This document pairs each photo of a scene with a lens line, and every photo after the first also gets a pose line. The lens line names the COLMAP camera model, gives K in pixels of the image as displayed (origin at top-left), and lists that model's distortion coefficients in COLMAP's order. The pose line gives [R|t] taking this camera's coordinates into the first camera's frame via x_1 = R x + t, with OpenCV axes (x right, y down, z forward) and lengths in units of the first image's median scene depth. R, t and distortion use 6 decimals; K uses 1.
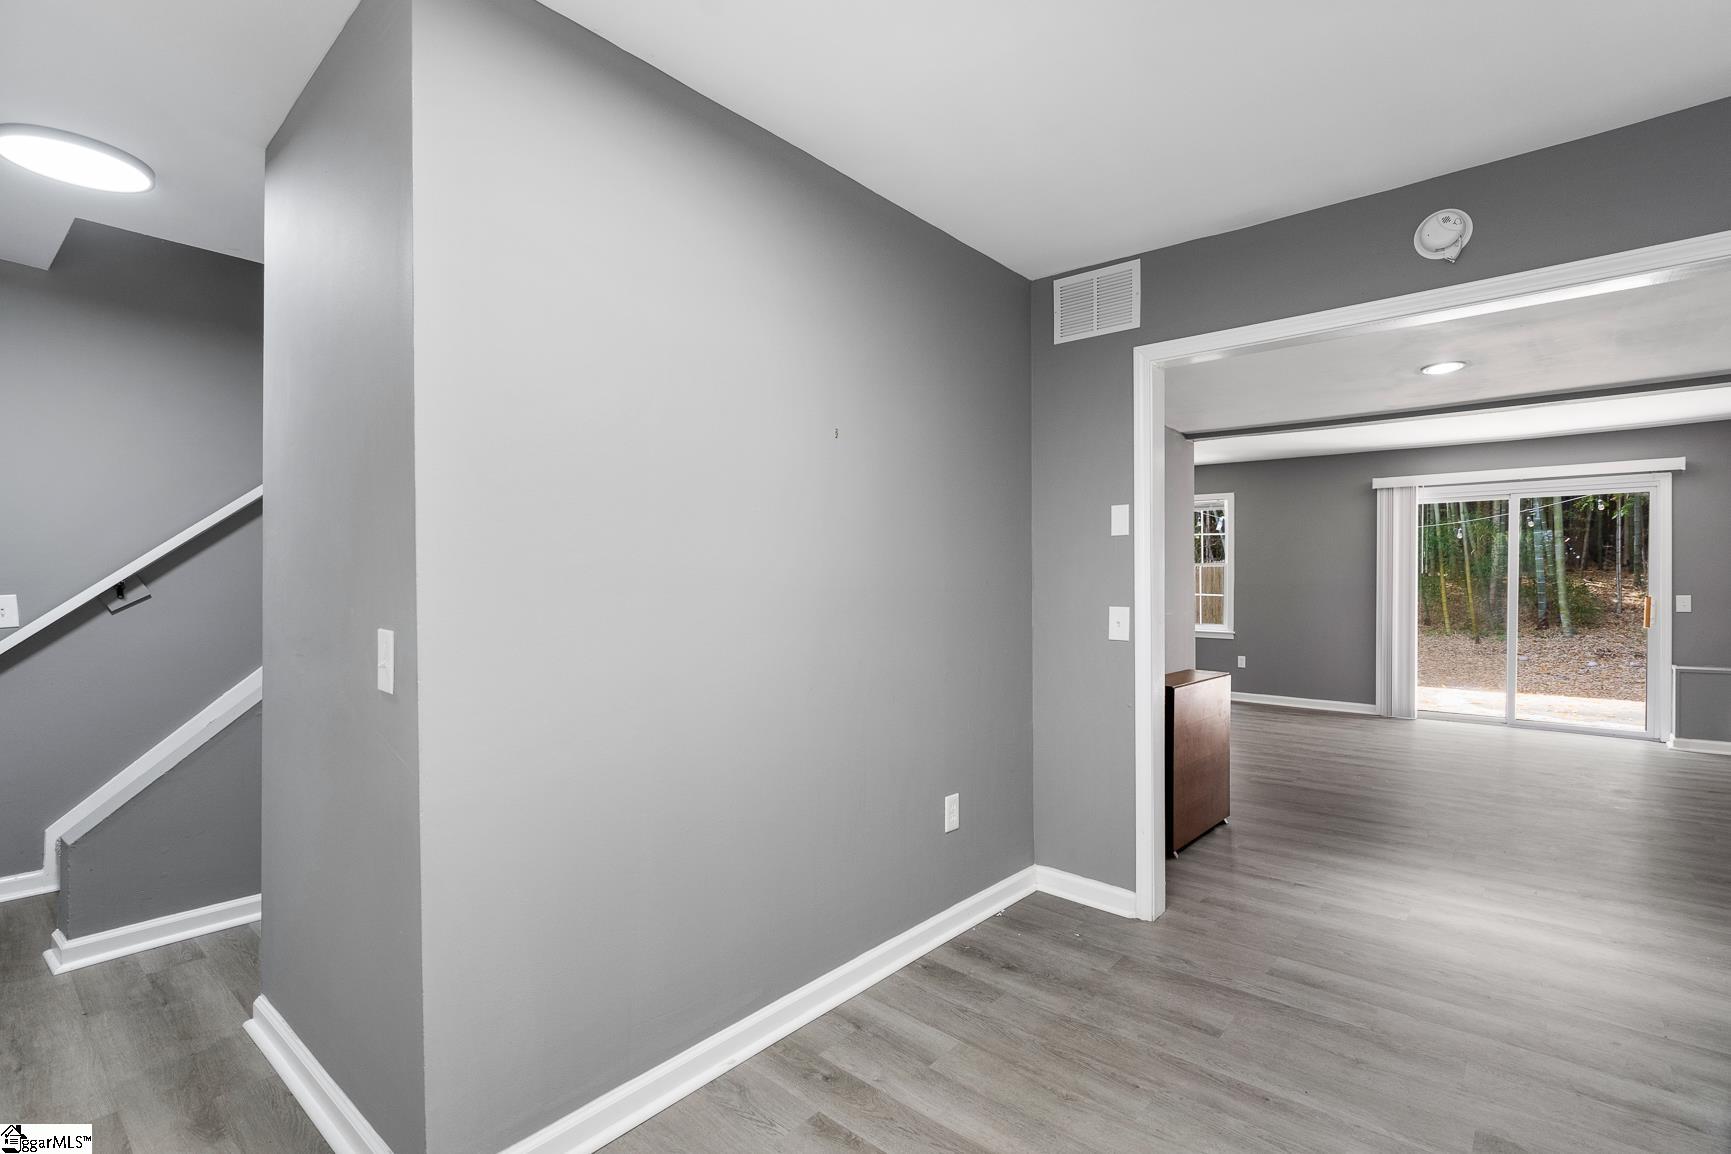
lens RADIAL K [[792.3, 0, 865.5], [0, 792.3, 577.0], [0, 0, 1]] dist [0.012976, -0.000245]
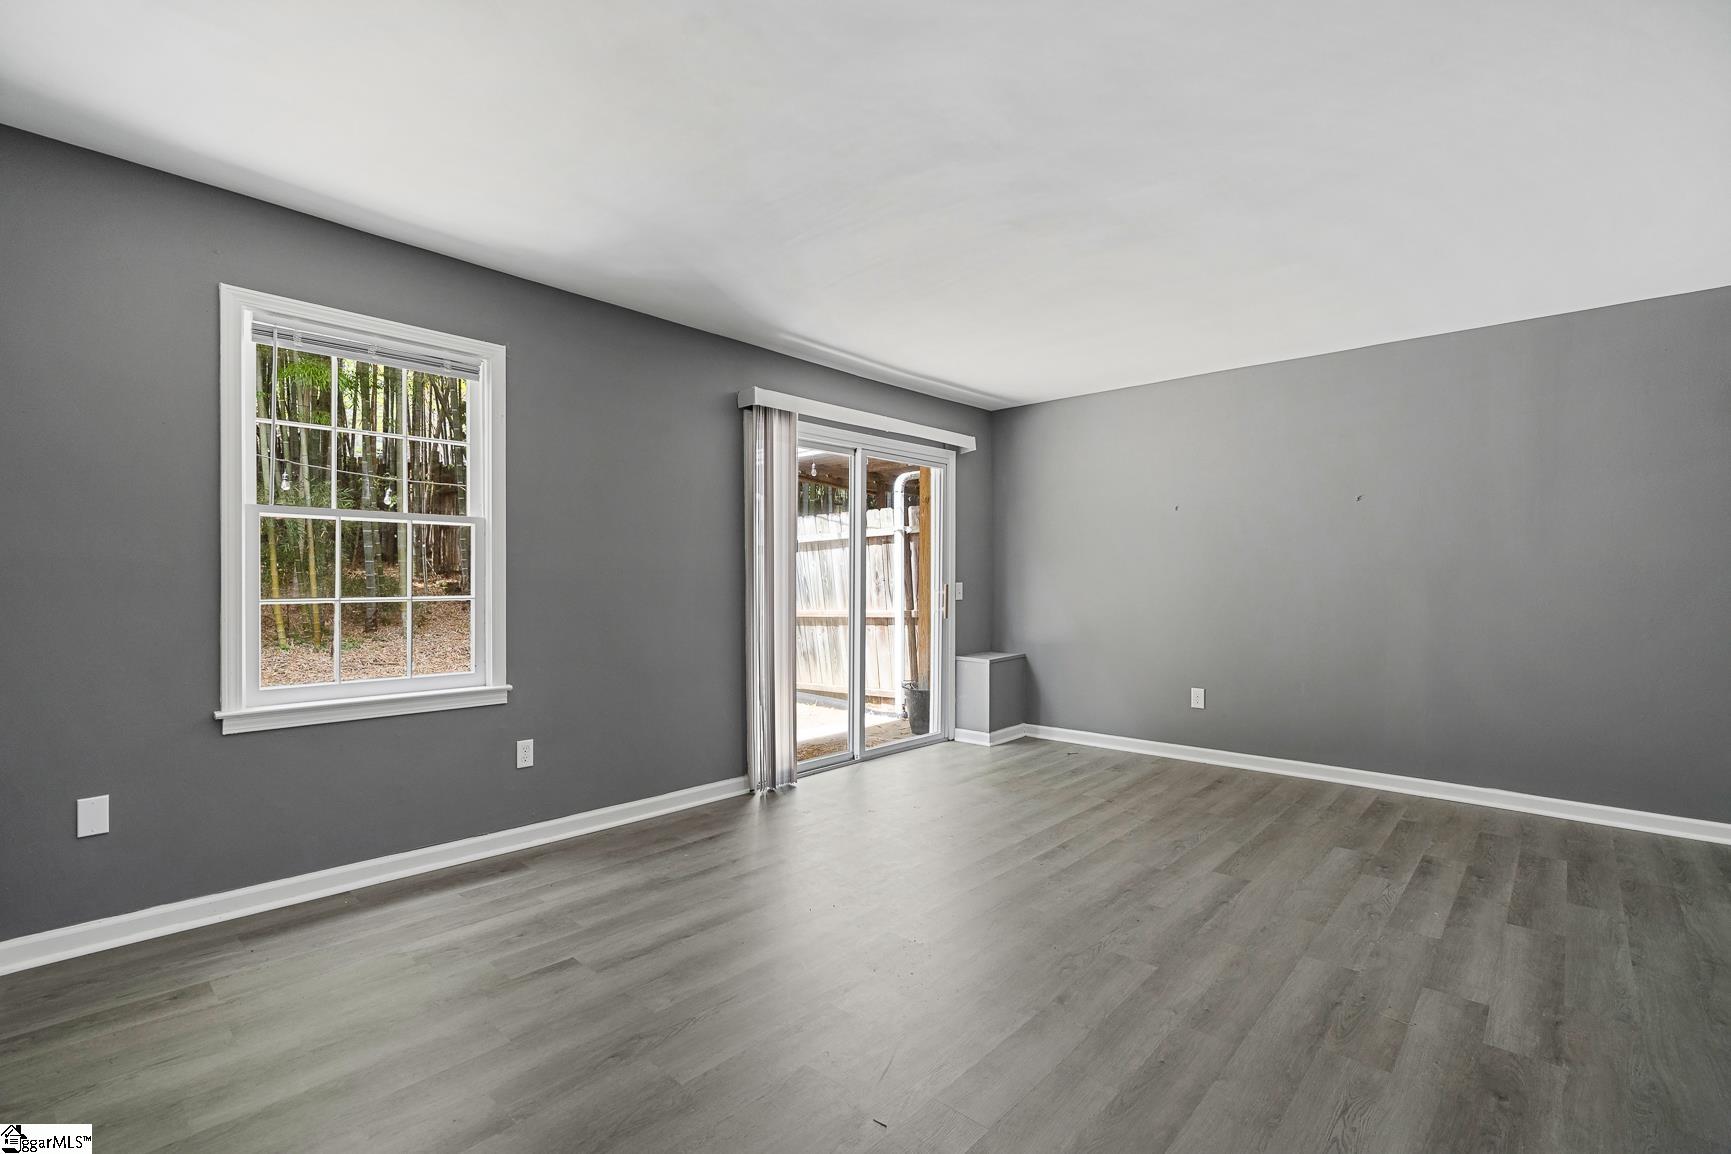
lens RADIAL K [[792.3, 0, 865.5], [0, 792.3, 577.0], [0, 0, 1]] dist [0.012976, -0.000245]
pose [[0.022387, 0.004117, 0.999741, 0.127608], [0.004502, 0.999981, -0.004219, 0.035578], [-0.999739, 0.004596, 0.022368, 1.933238]]
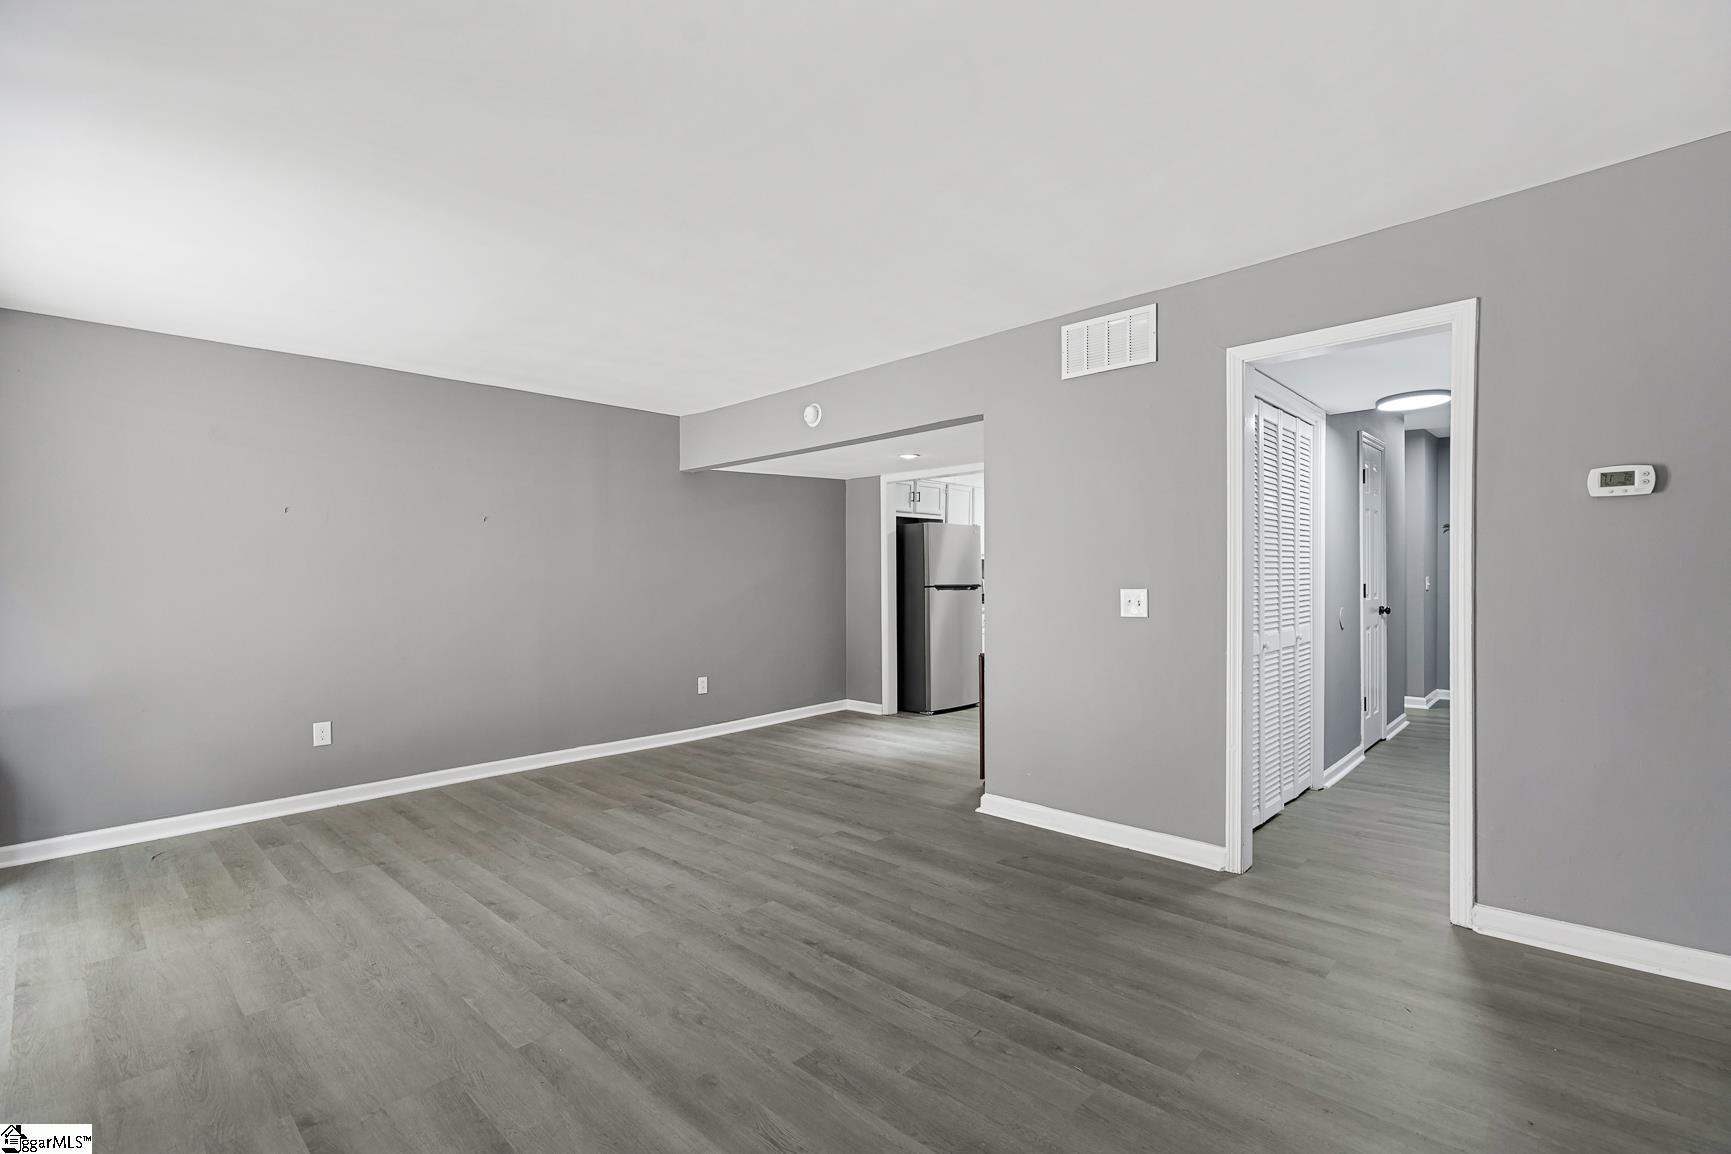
lens RADIAL K [[789.0, 0, 866.4], [0, 789.0, 600.3], [0, 0, 1]] dist [-0.004237, 0.000016]
pose [[-0.998369, 0.015783, 0.054870, 0.673558], [0.017507, 0.999364, 0.031077, 0.020809], [-0.054344, 0.031987, -0.998010, 2.539156]]
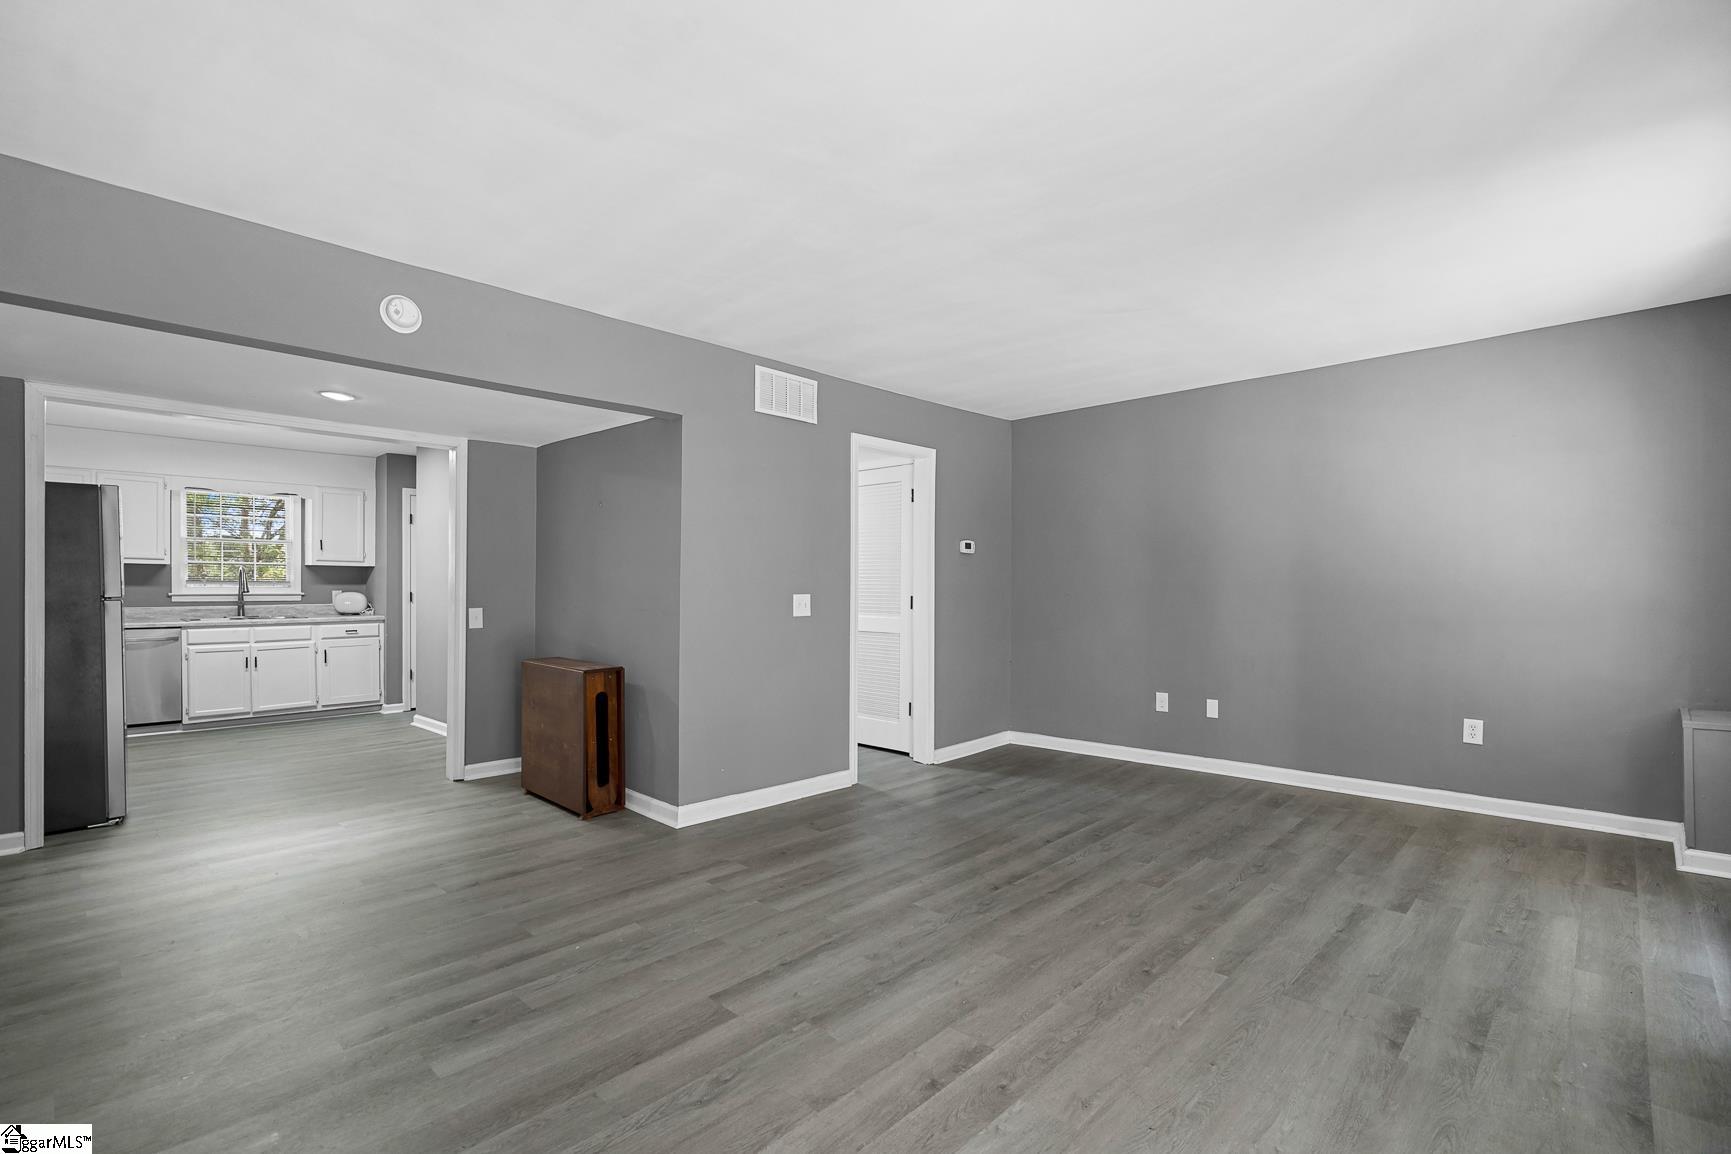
lens RADIAL K [[789.0, 0, 866.4], [0, 789.0, 600.3], [0, 0, 1]] dist [-0.004237, 0.000016]
pose [[-0.050583, 0.018394, -0.998550, 1.678636], [-0.004669, 0.999815, 0.018654, 0.029145], [0.998709, 0.005606, -0.050488, 1.686911]]
